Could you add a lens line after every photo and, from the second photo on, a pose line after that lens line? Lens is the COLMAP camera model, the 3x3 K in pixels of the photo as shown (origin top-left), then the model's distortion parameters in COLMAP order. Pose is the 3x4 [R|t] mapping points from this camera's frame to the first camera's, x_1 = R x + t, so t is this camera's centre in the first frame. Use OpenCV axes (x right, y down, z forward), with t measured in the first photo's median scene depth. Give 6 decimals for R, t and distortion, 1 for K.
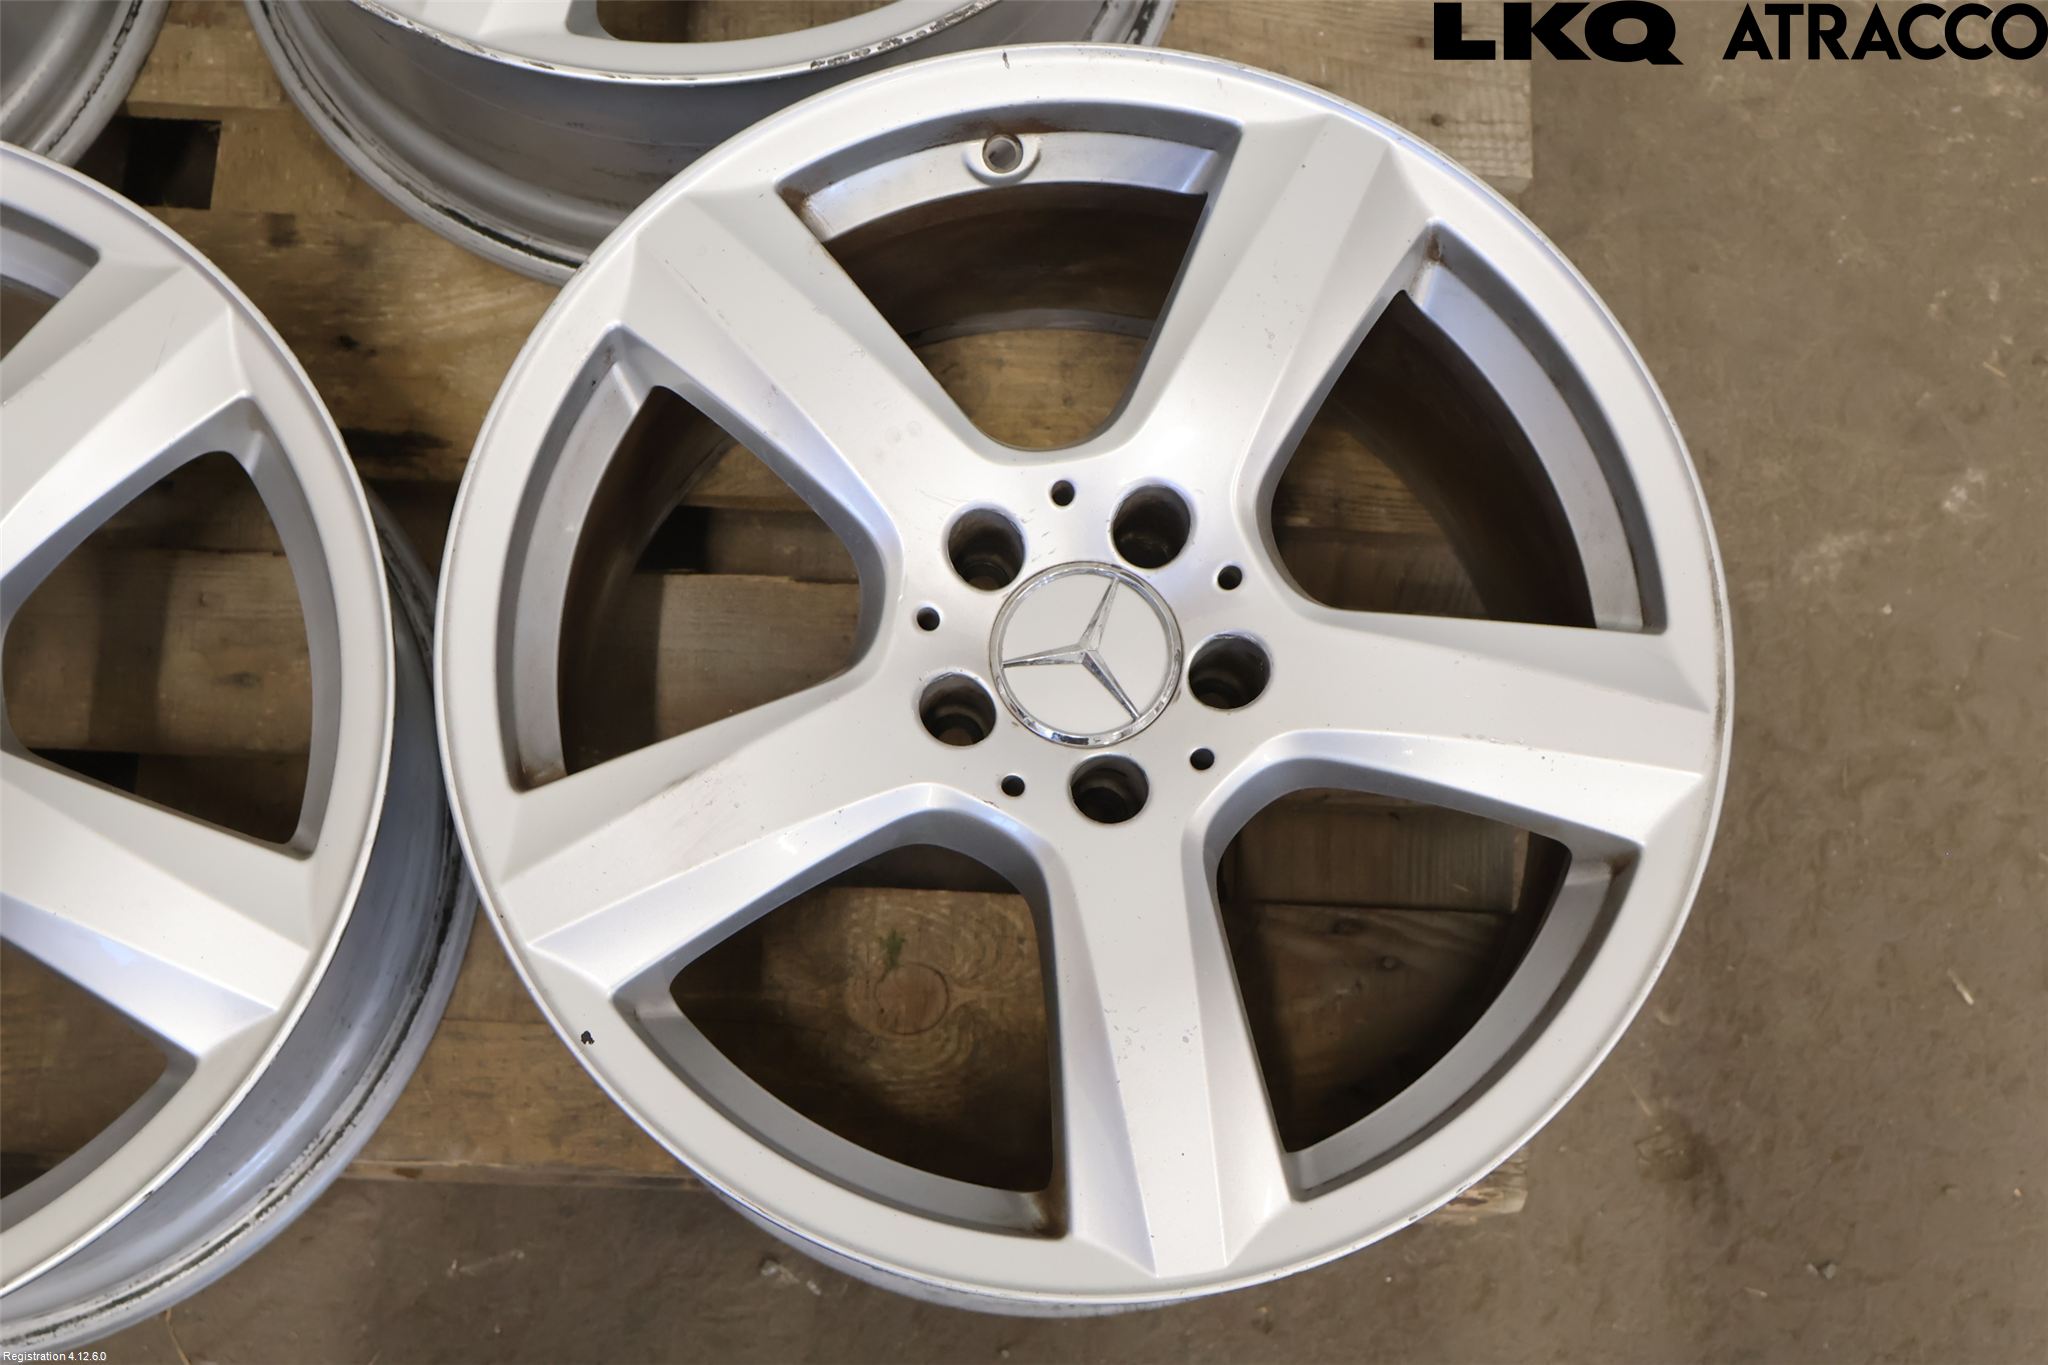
lens RADIAL K [[2861.0, 0, 1018.8], [0, 2861.0, 691.5], [0, 0, 1]] dist [0.025530, 0.000000]
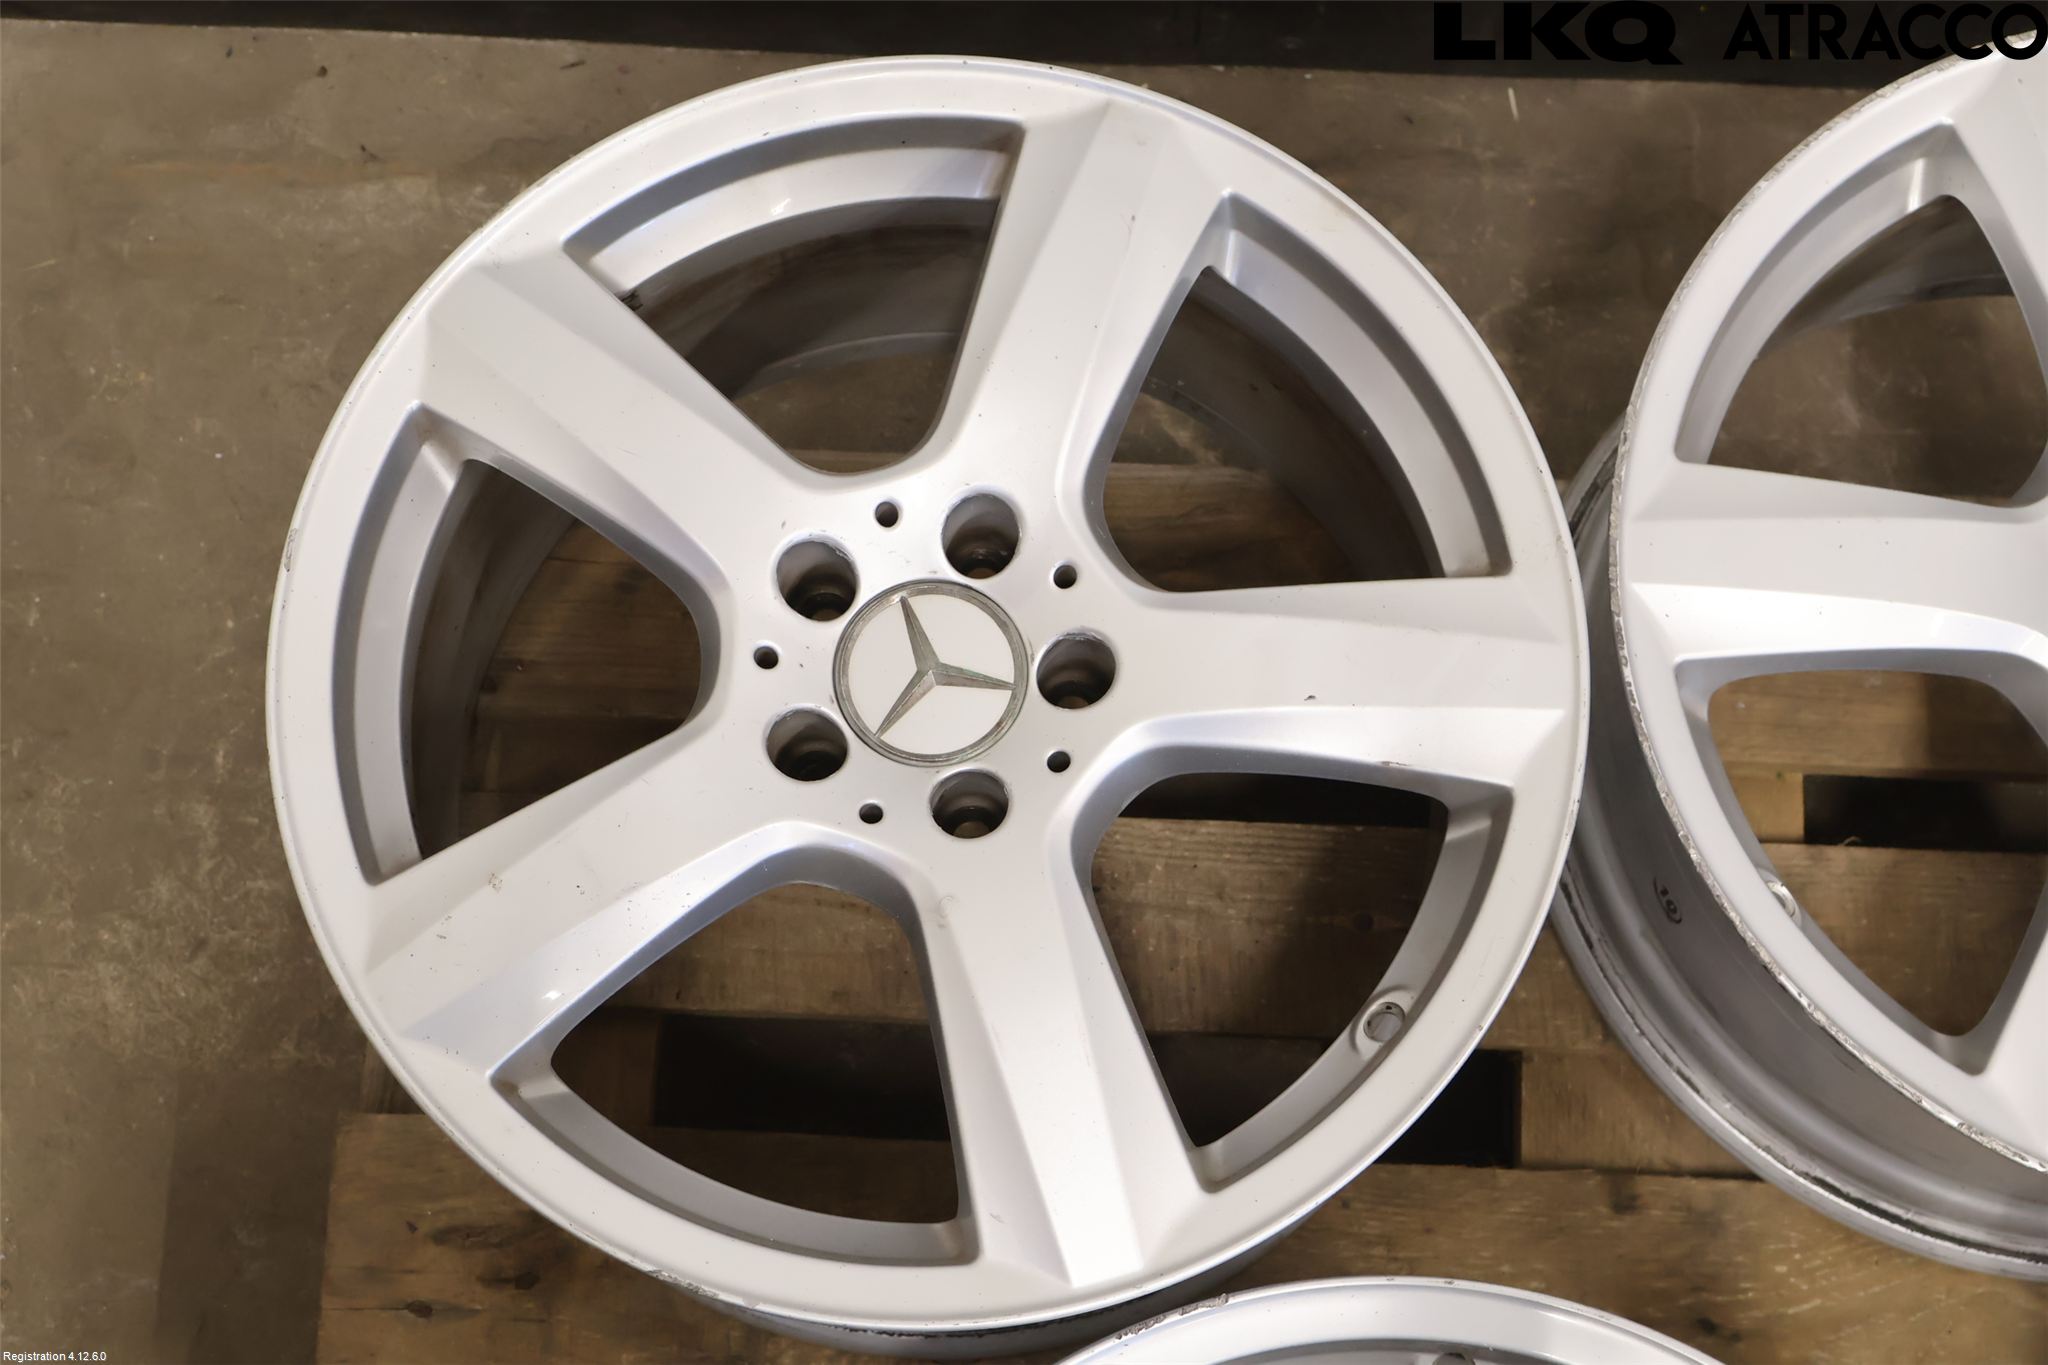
lens RADIAL K [[2949.0, 0, 1025.6], [0, 2949.0, 679.1], [0, 0, 1]] dist [0.019837, 0.000000]
pose [[0.999704, -0.008679, -0.022710, -0.421841], [0.008333, 0.999848, -0.015288, -0.310211], [0.022839, 0.015095, 0.999625, 0.052849]]
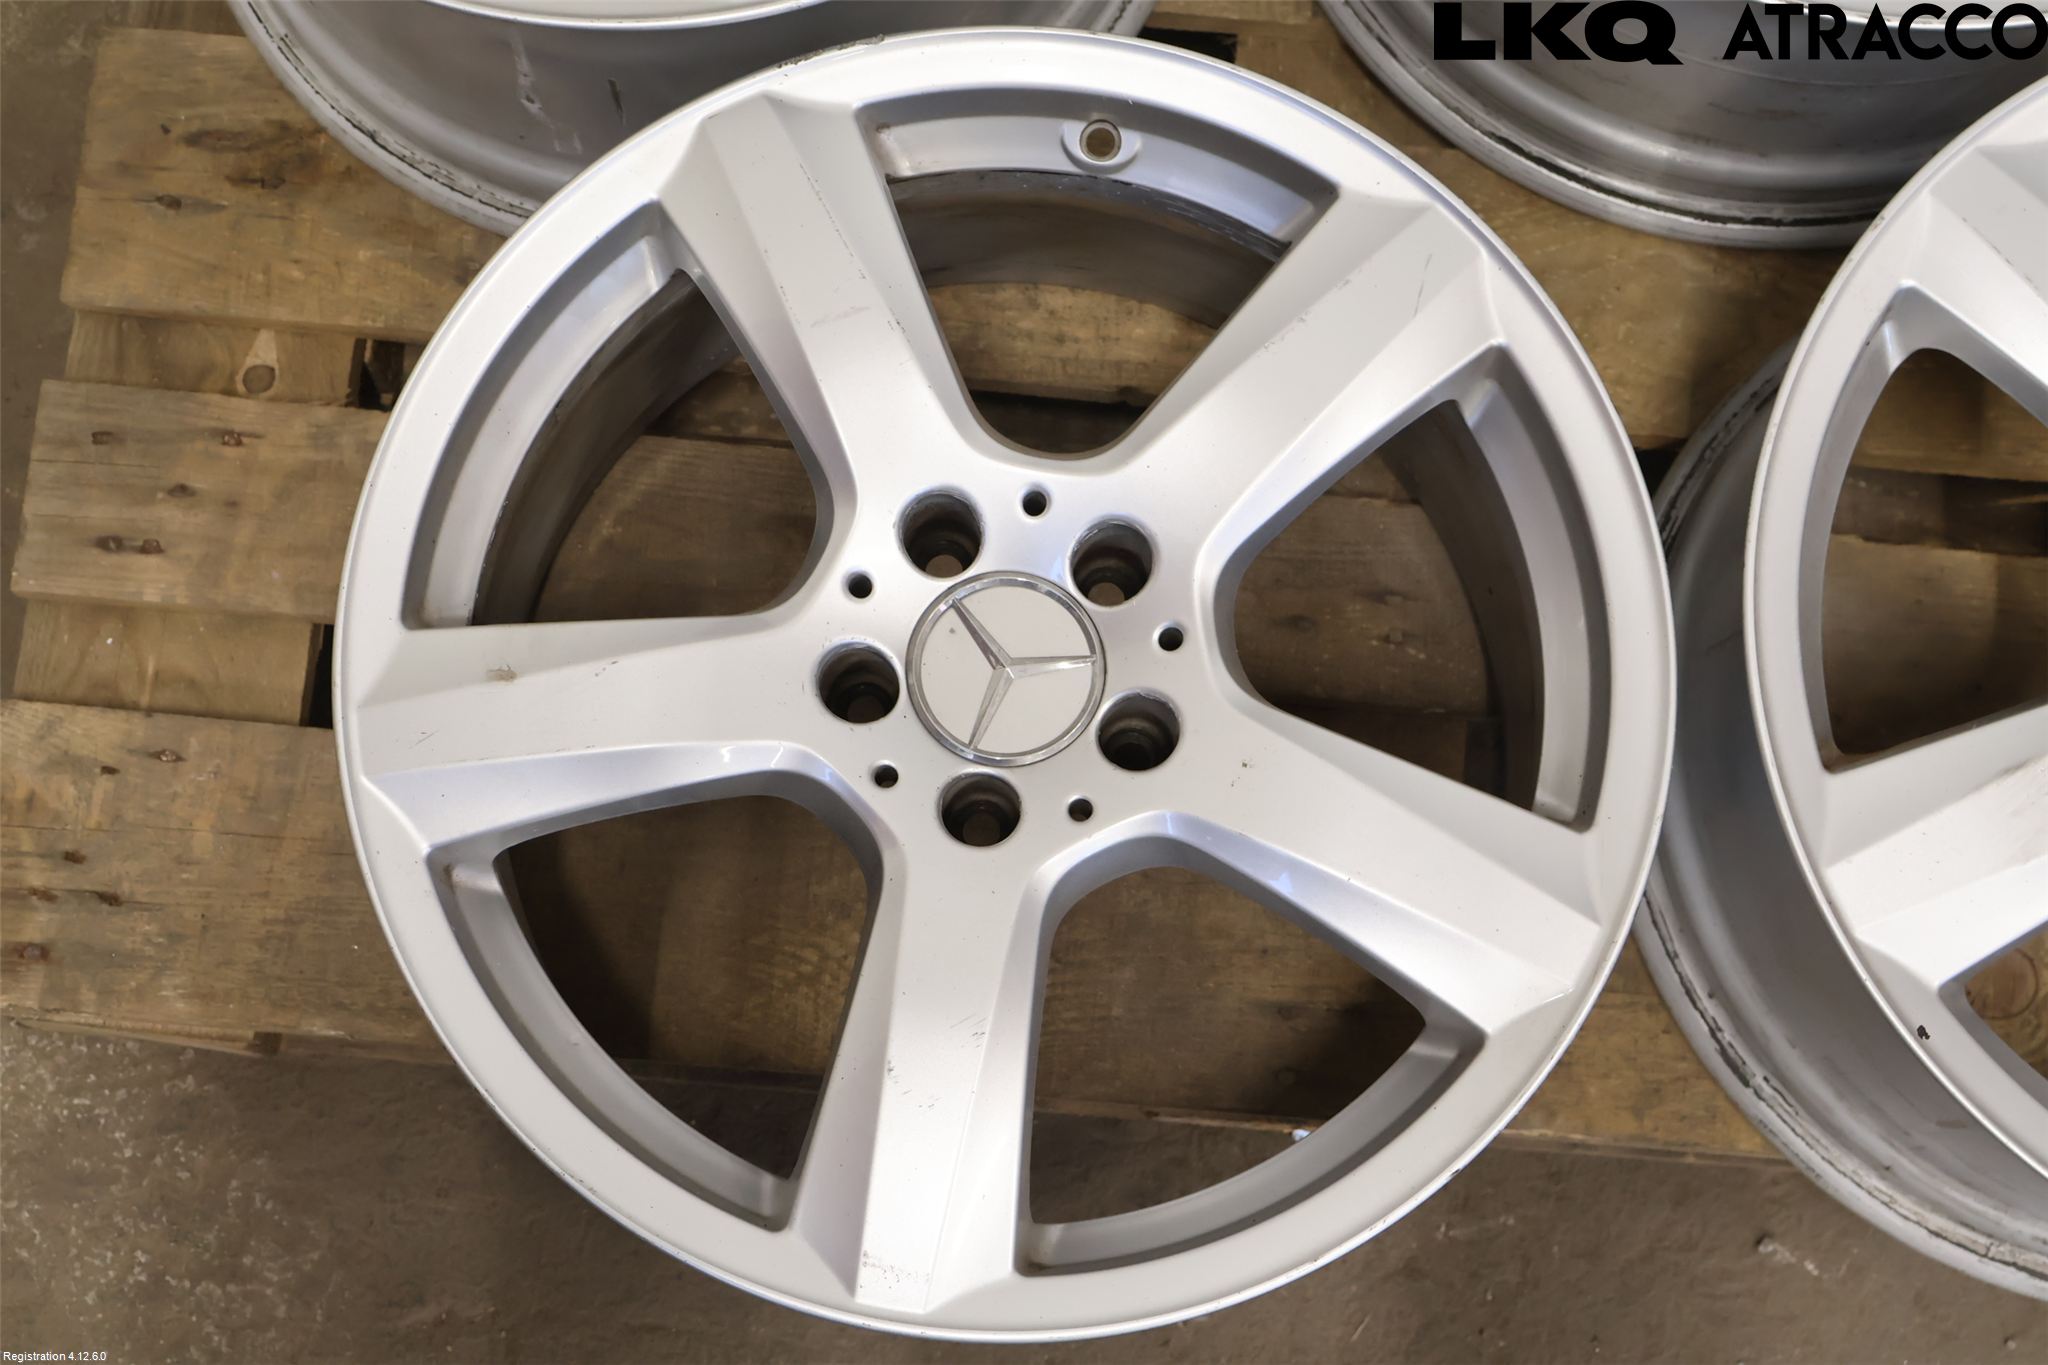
lens RADIAL K [[2949.0, 0, 1022.3], [0, 2949.0, 688.8], [0, 0, 1]] dist [0.019837, 0.000000]
pose [[0.999064, 0.037975, -0.020718, -0.327096], [-0.037135, 0.998529, 0.039504, -0.016932], [0.022188, -0.038698, 0.999005, 0.003519]]
